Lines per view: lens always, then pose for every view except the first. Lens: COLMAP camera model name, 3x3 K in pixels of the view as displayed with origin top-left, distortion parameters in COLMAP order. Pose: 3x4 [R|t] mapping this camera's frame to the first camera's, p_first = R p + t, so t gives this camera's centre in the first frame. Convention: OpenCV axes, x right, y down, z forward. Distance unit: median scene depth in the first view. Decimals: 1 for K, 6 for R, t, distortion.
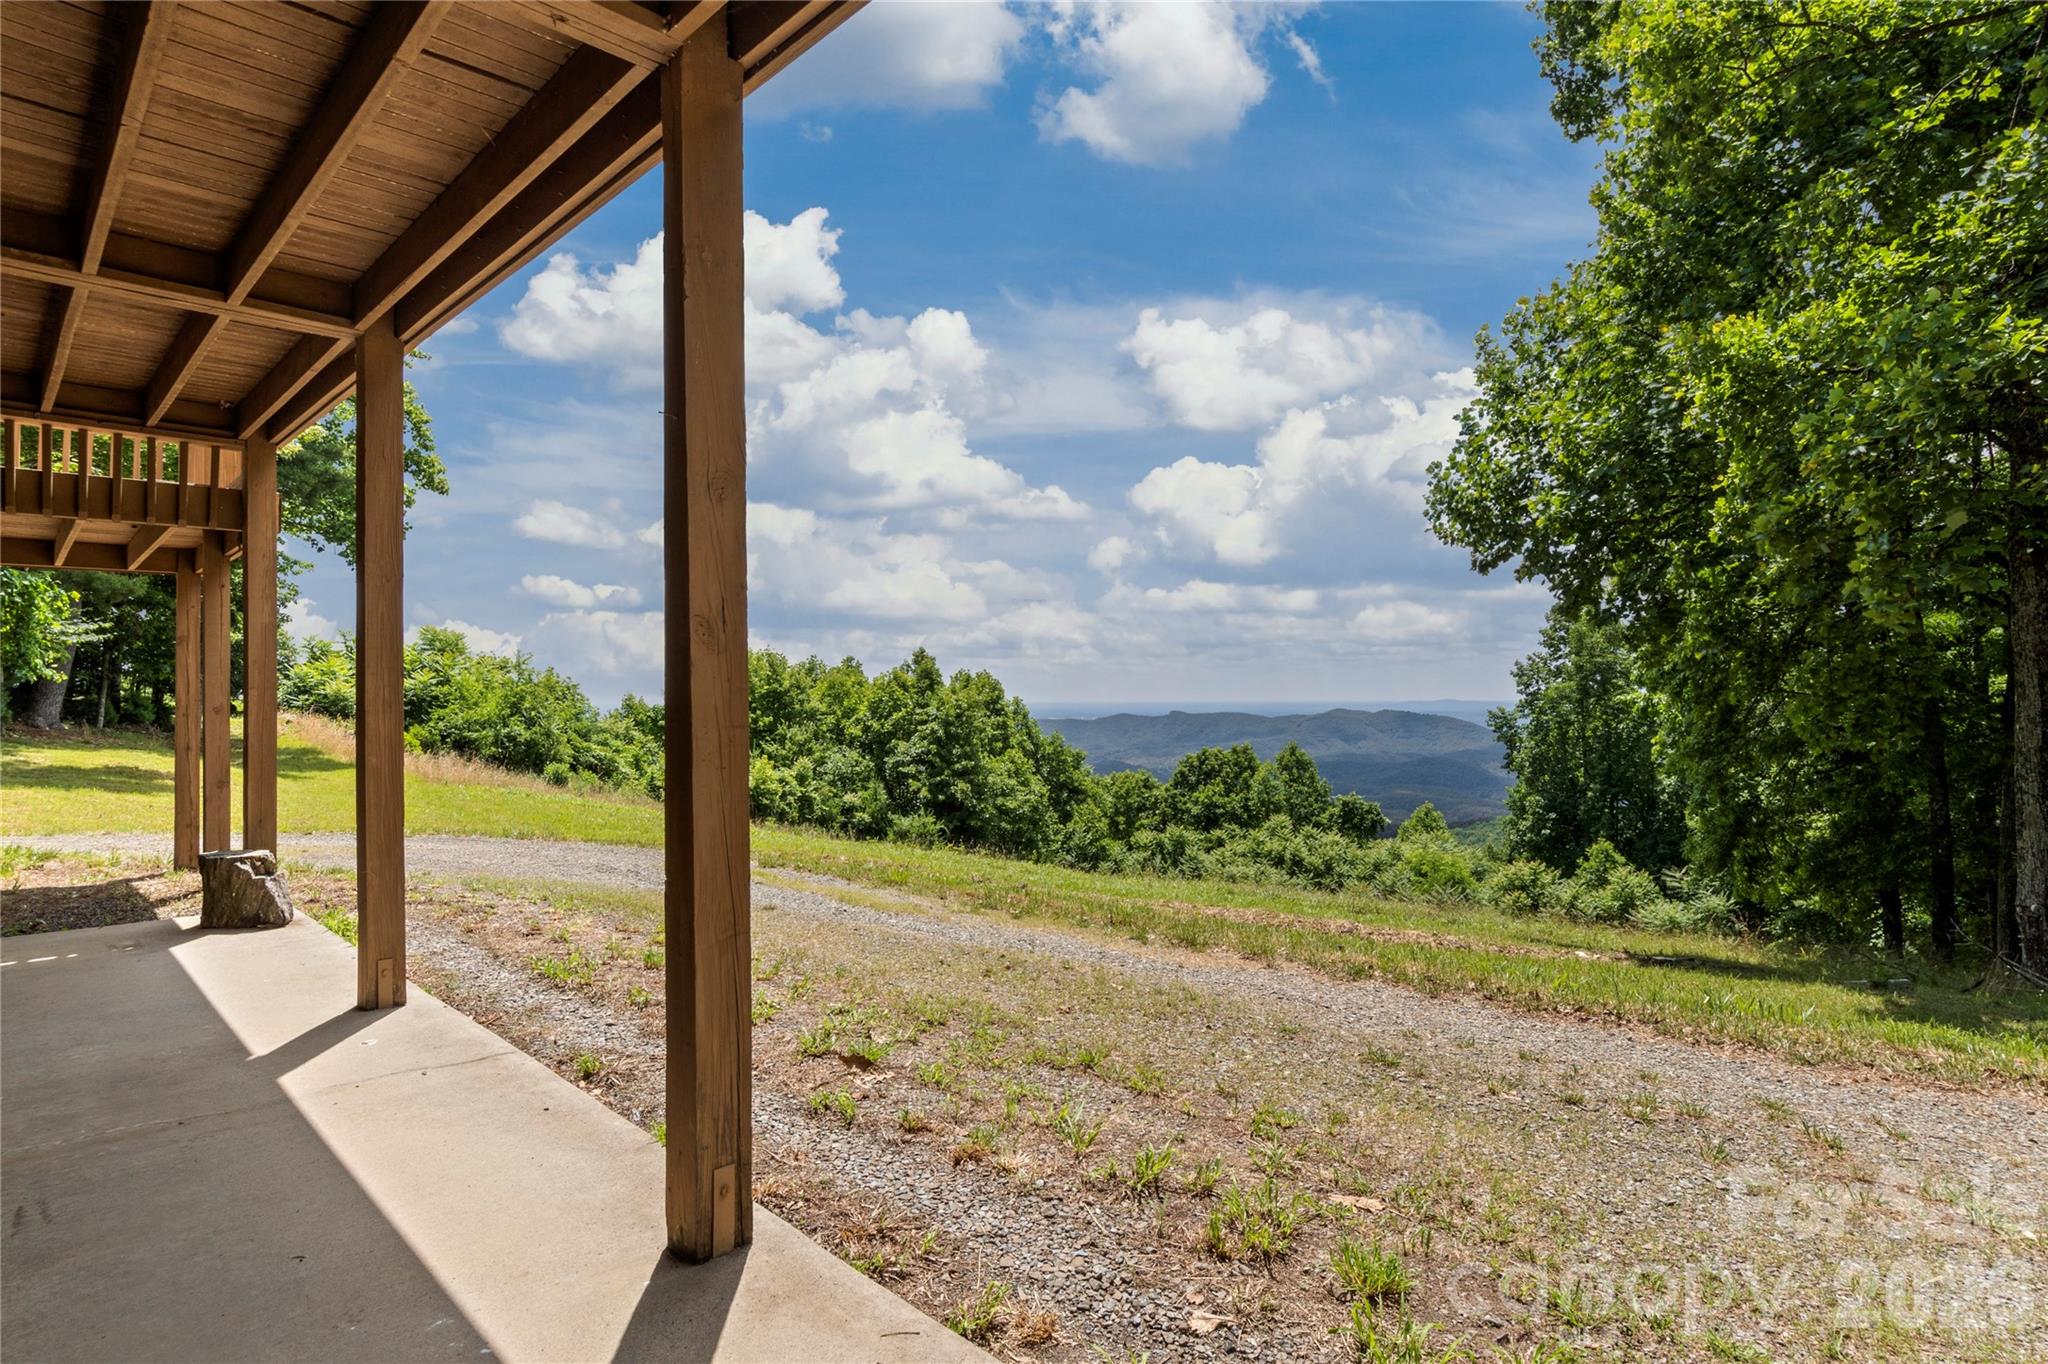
lens RADIAL K [[1099.8, 0, 1075.2], [0, 1099.8, 676.1], [0, 0, 1]] dist [0.006140, -0.001422]
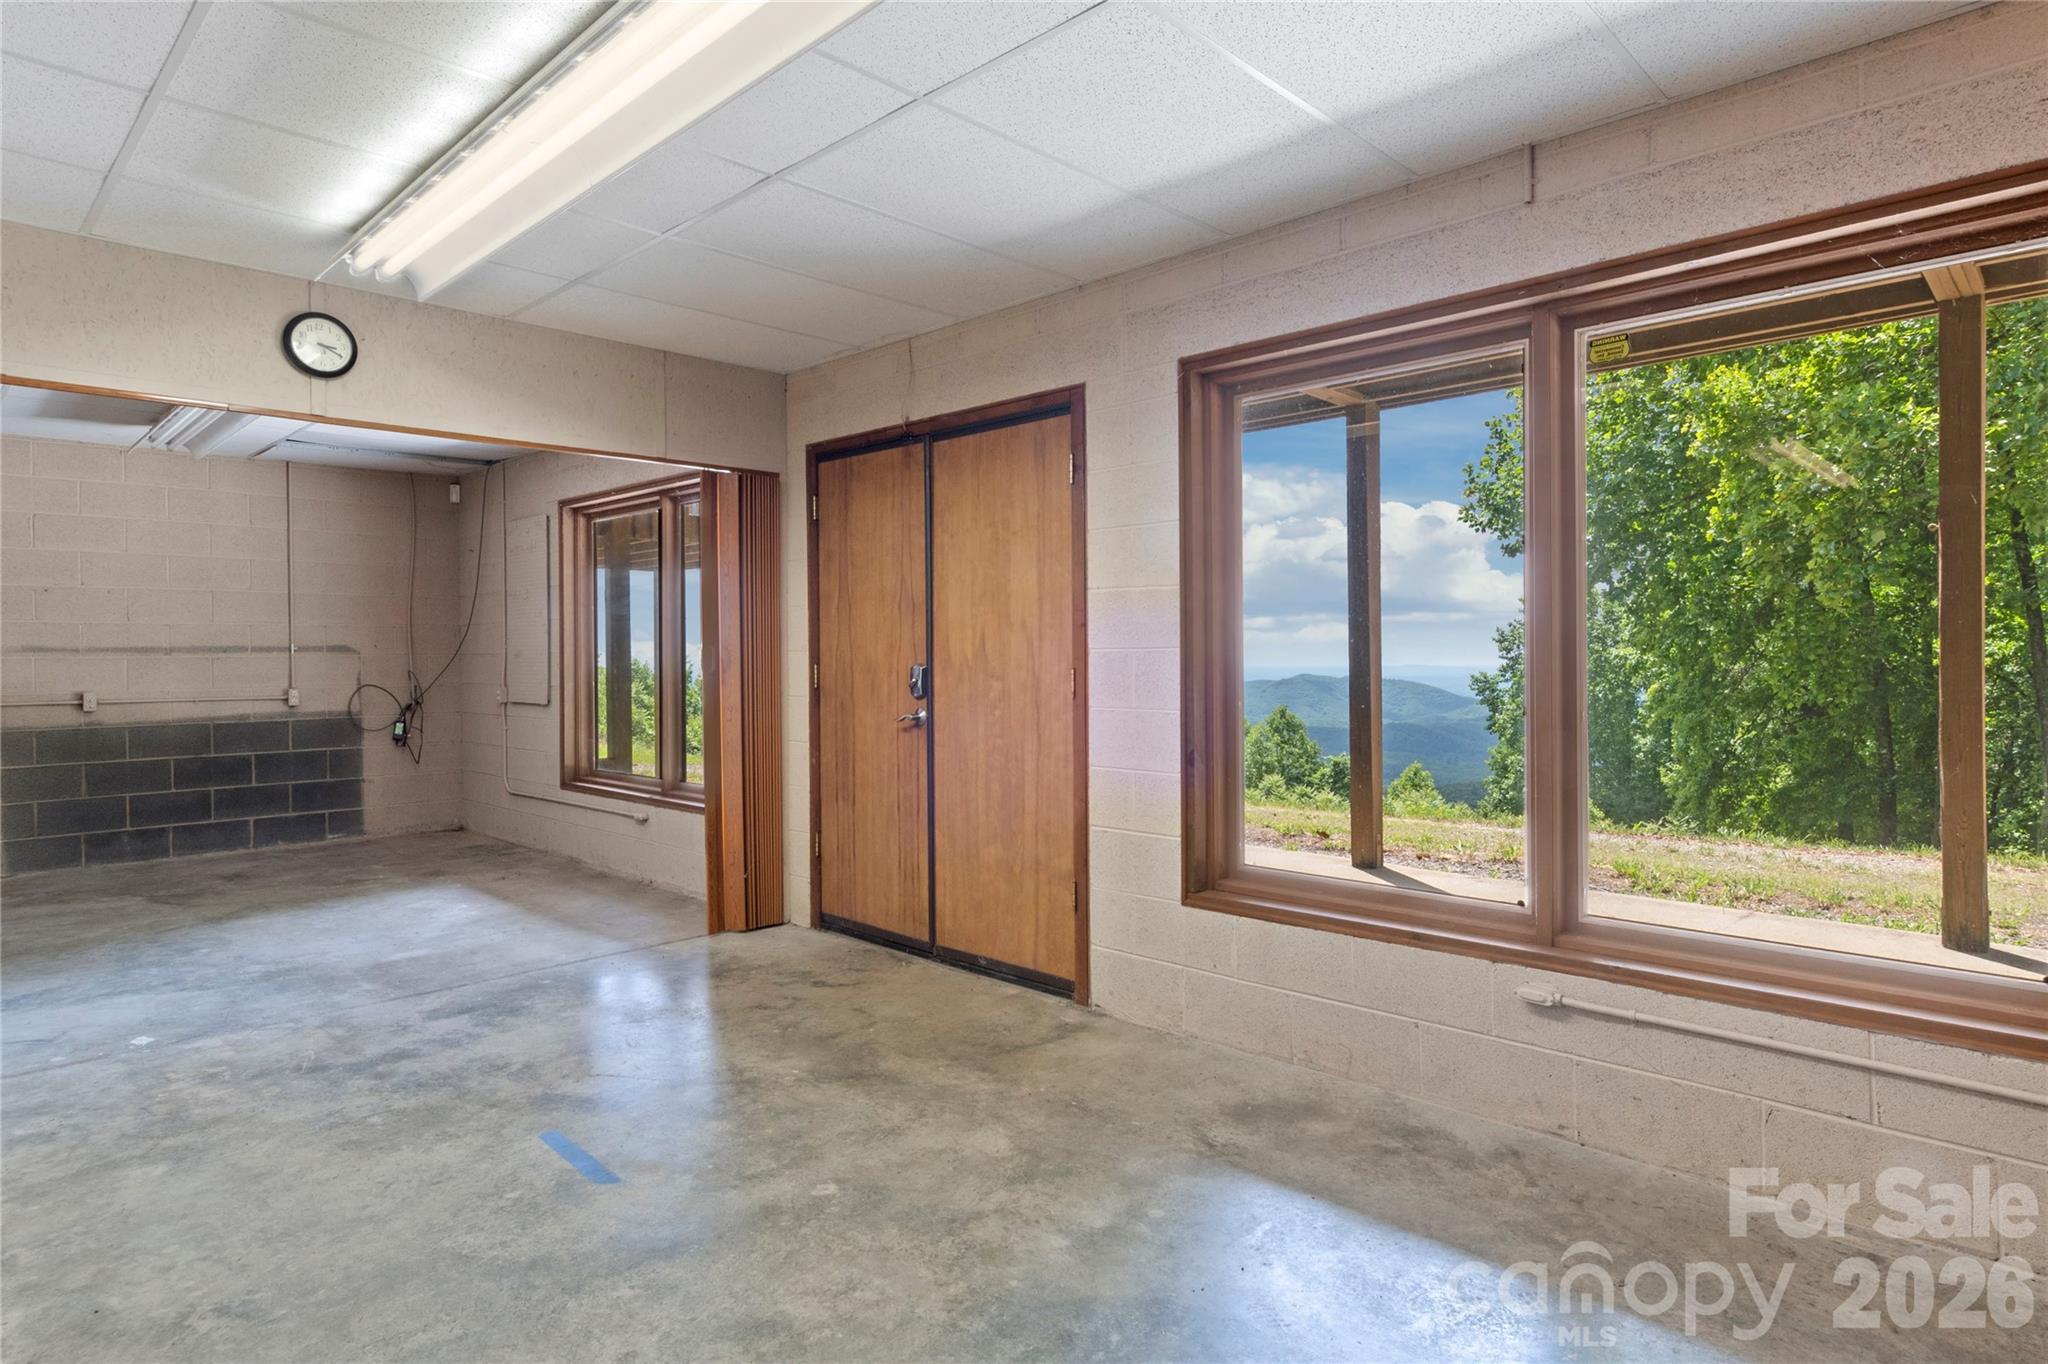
lens RADIAL K [[1099.8, 0, 1076.2], [0, 1099.8, 652.5], [0, 0, 1]] dist [0.006140, -0.001422]
pose [[0.999745, 0.000301, 0.022590, -0.089242], [-0.000524, 0.999951, 0.009861, 0.000545], [-0.022586, -0.009870, 0.999696, -0.130814]]
